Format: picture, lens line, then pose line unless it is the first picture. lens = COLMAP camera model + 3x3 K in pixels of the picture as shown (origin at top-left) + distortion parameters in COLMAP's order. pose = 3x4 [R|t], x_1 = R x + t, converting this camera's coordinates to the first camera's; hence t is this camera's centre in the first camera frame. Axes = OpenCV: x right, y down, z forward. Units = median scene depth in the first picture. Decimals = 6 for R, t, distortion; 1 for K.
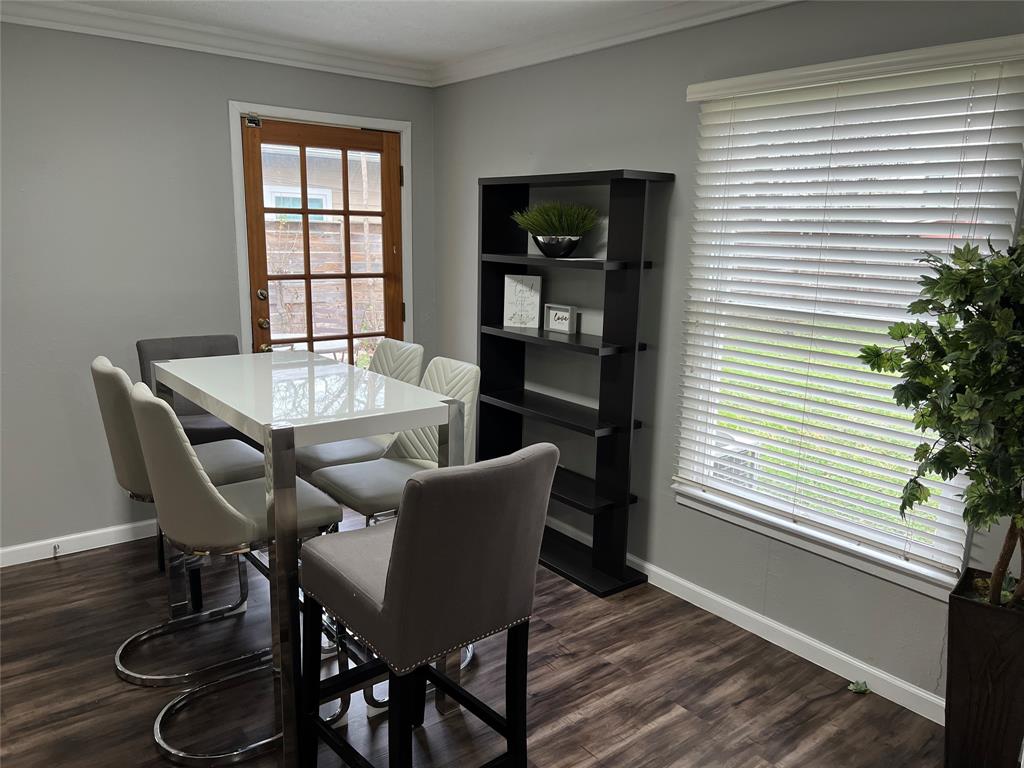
lens RADIAL K [[771.6, 0, 513.2], [0, 771.6, 397.7], [0, 0, 1]] dist [0.071220, -0.084958]
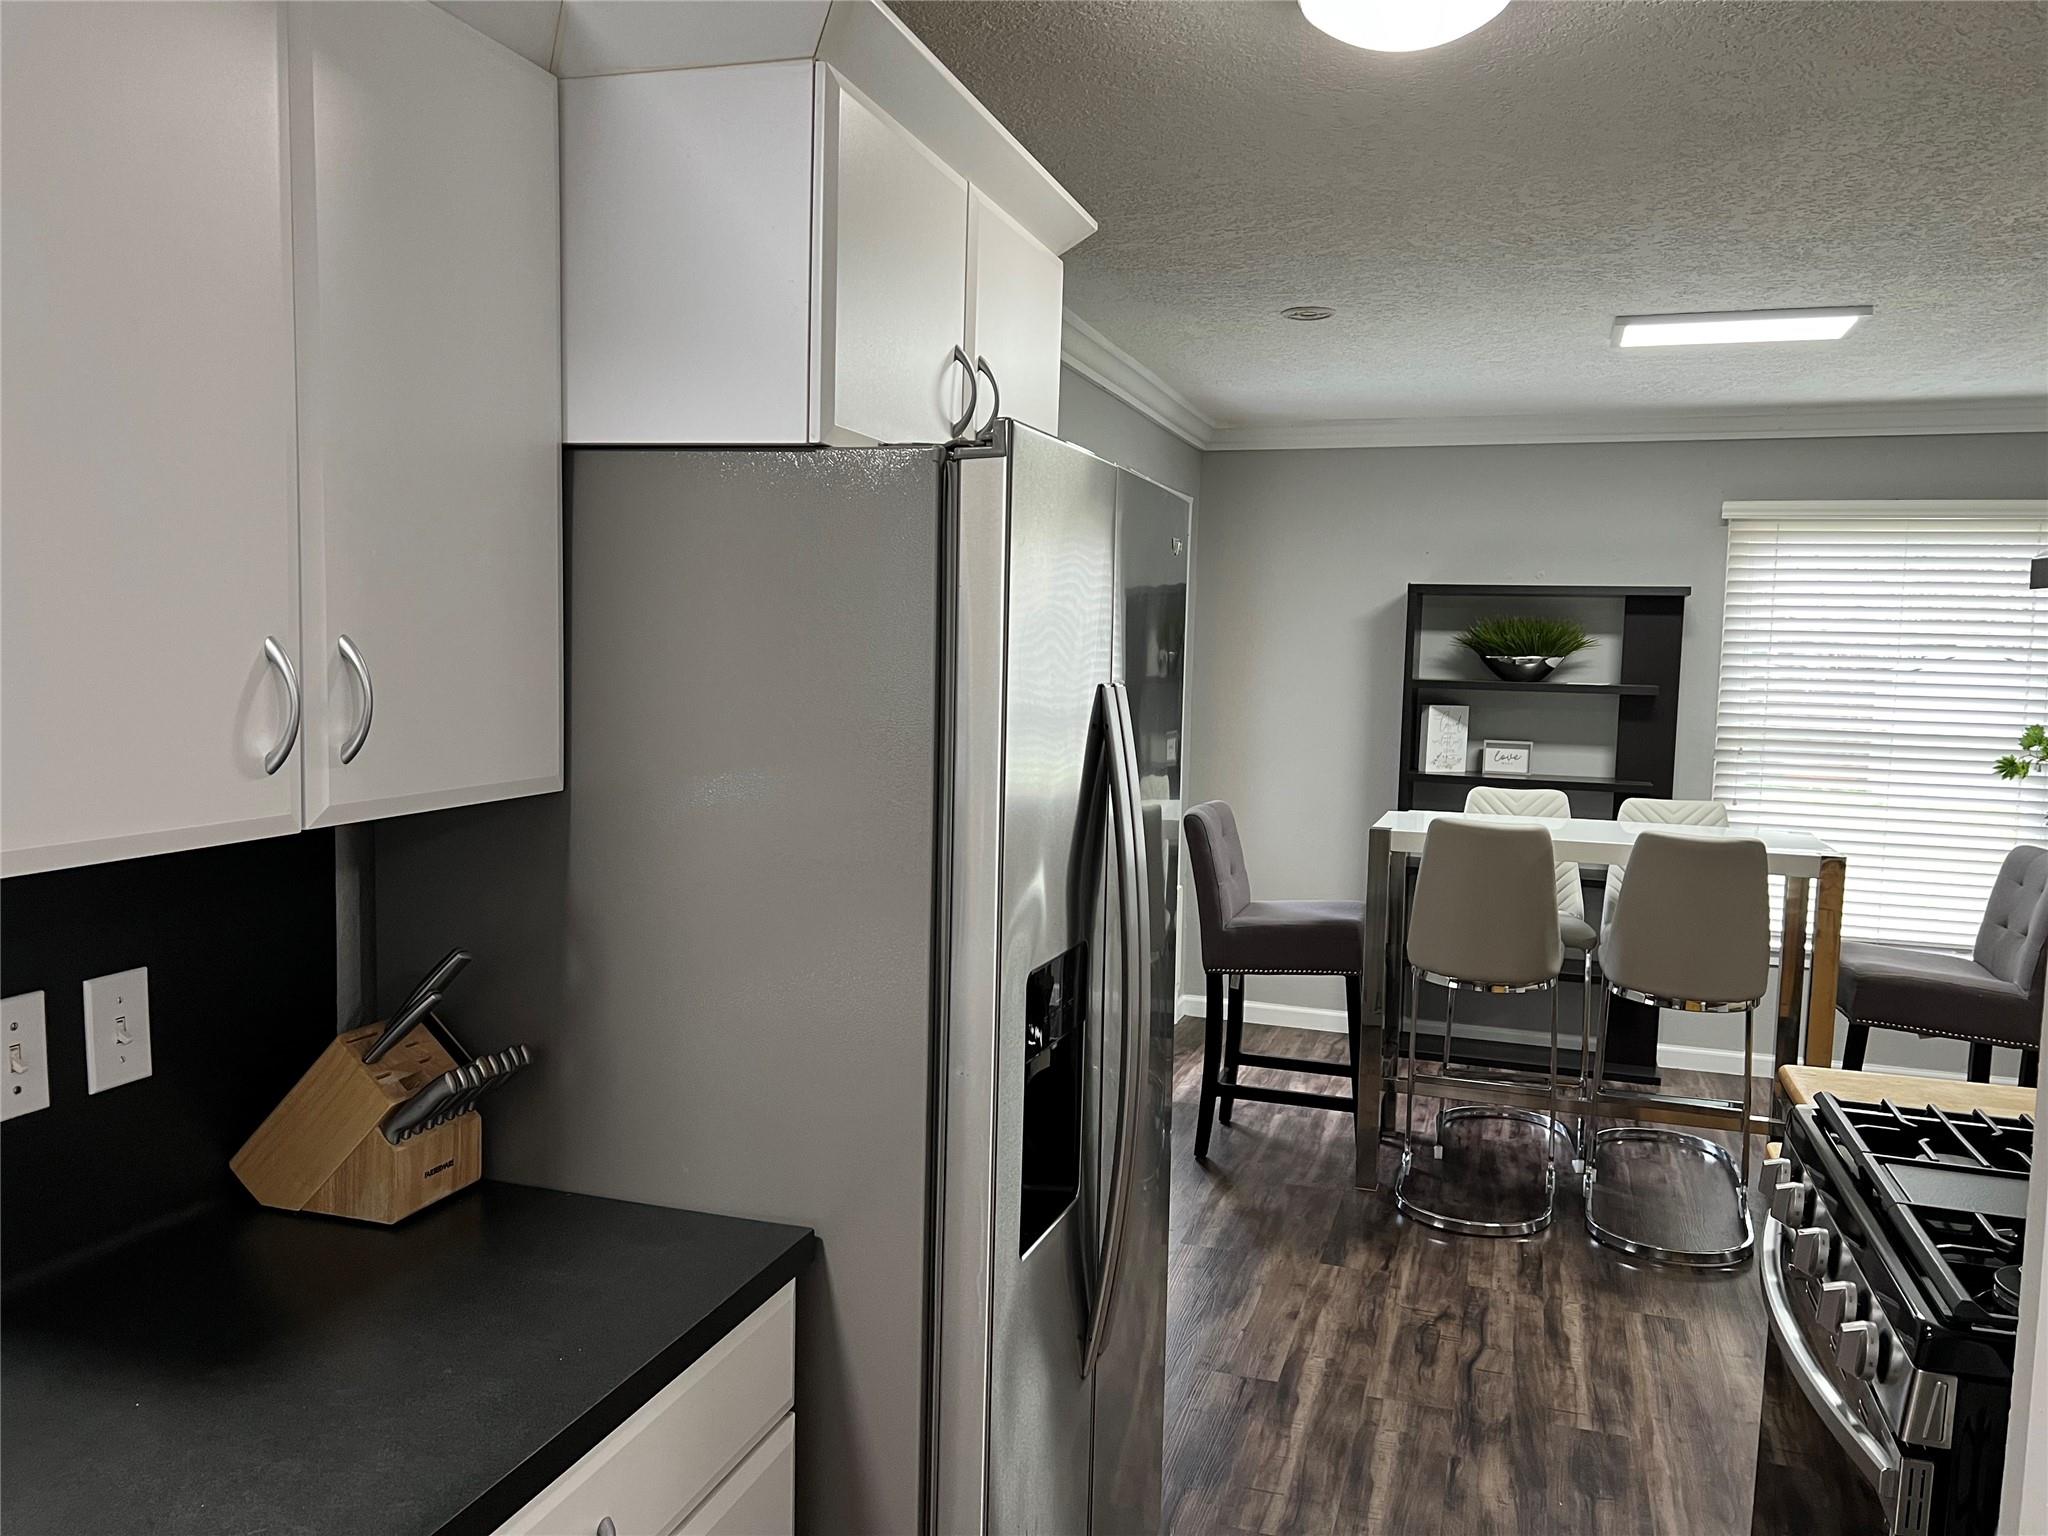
lens RADIAL K [[1543.1, 0, 1042.2], [0, 1543.1, 786.8], [0, 0, 1]] dist [0.071220, -0.084958]
pose [[0.828062, -0.053694, 0.558059, -1.360446], [0.112133, 0.991152, -0.071022, -0.014331], [-0.549308, 0.121387, 0.826756, -0.059896]]
